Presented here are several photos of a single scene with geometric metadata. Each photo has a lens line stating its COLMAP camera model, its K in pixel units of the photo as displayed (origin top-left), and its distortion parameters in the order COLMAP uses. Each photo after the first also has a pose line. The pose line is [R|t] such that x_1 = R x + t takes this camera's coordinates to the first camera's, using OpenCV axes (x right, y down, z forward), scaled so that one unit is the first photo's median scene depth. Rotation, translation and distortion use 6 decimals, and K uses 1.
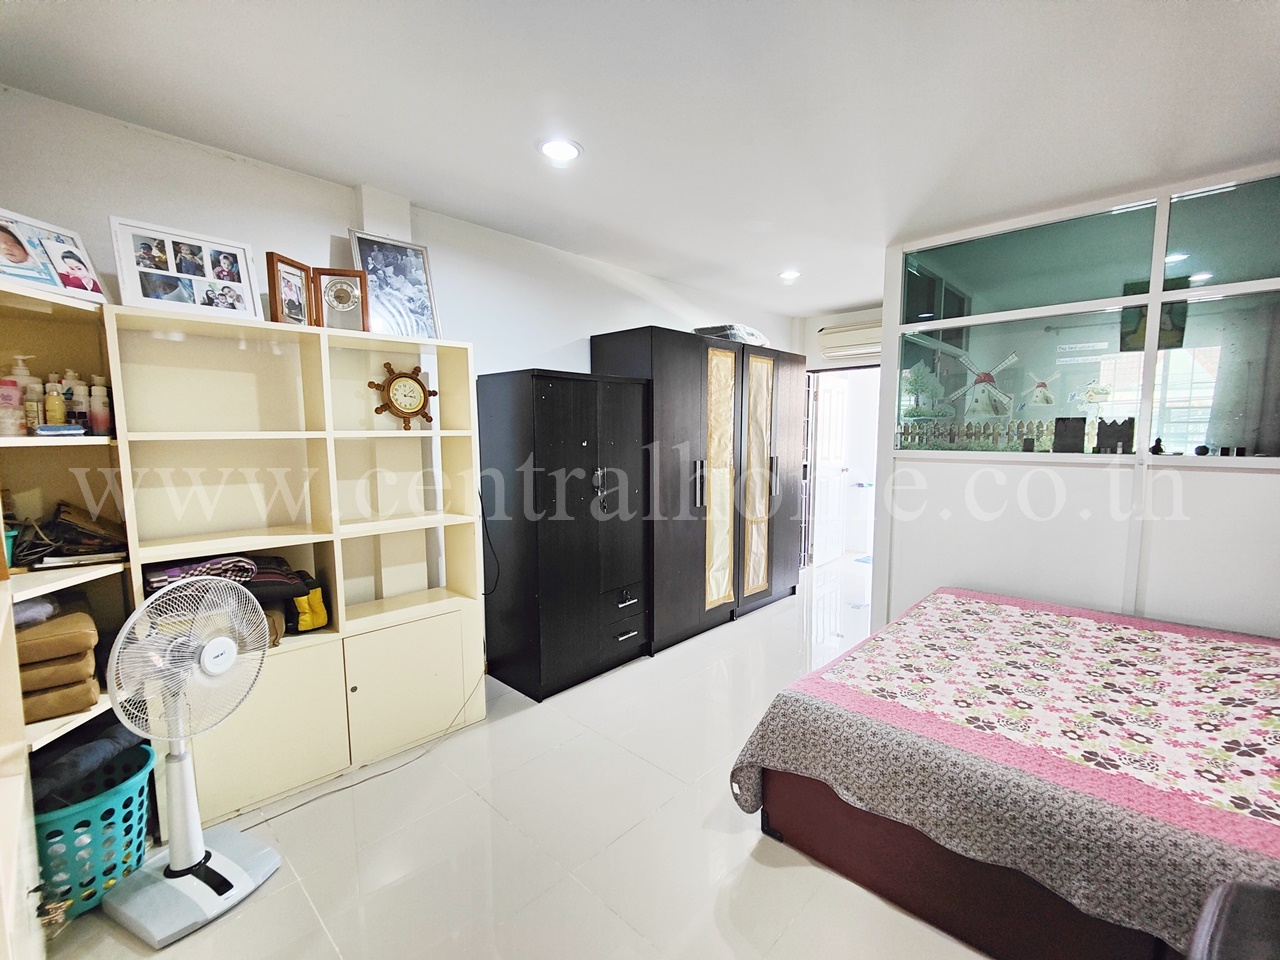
lens RADIAL K [[551.8, 0, 648.6], [0, 551.8, 478.7], [0, 0, 1]] dist [-0.002905, -0.001657]
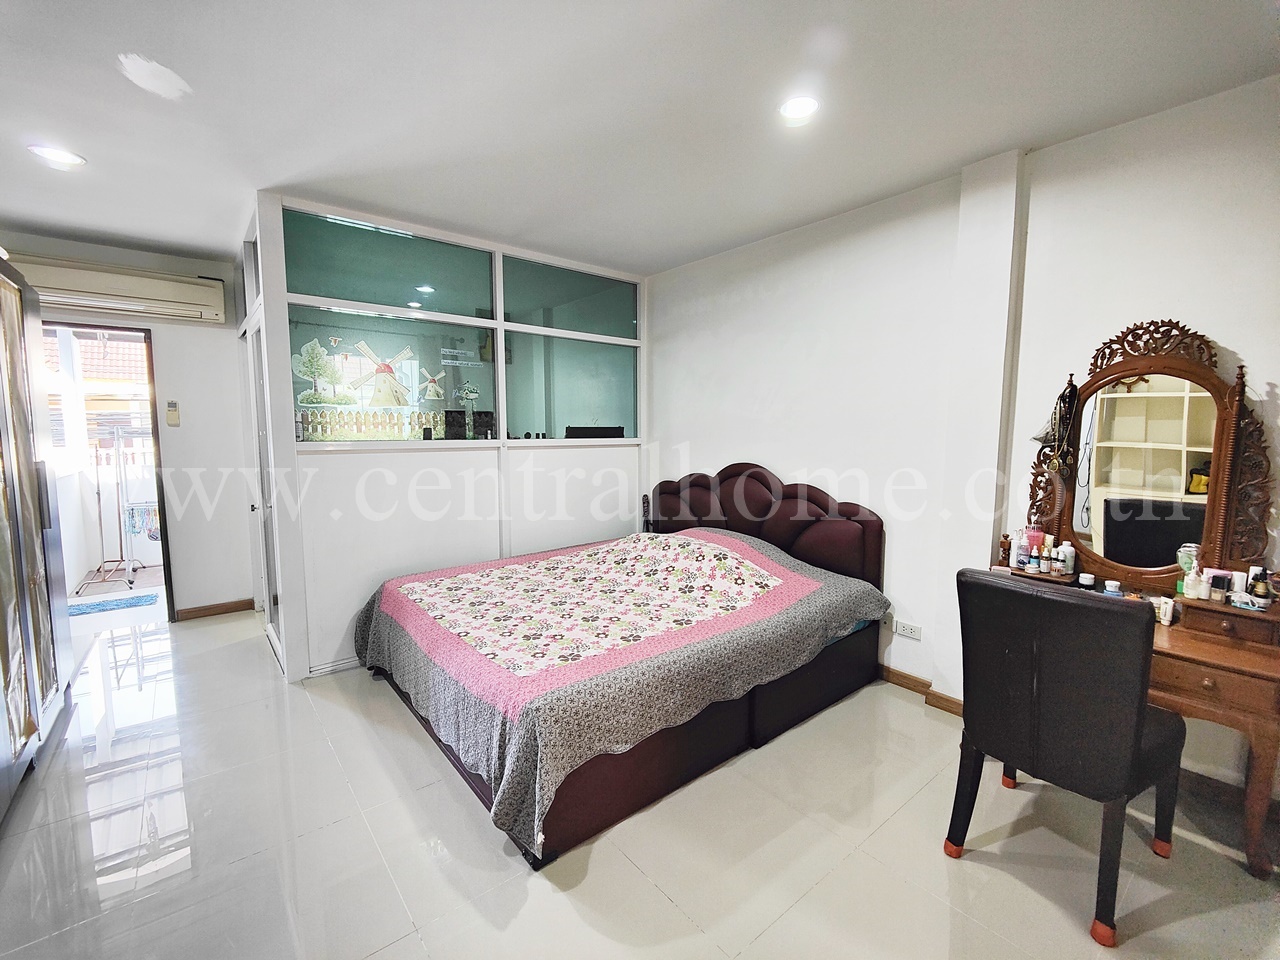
lens RADIAL K [[551.8, 0, 641.2], [0, 551.8, 480.6], [0, 0, 1]] dist [-0.002905, -0.001657]
pose [[0.121406, -0.090075, 0.988507, -0.455578], [0.085375, 0.993131, 0.080011, -0.023647], [-0.988924, 0.074680, 0.128263, 0.530959]]
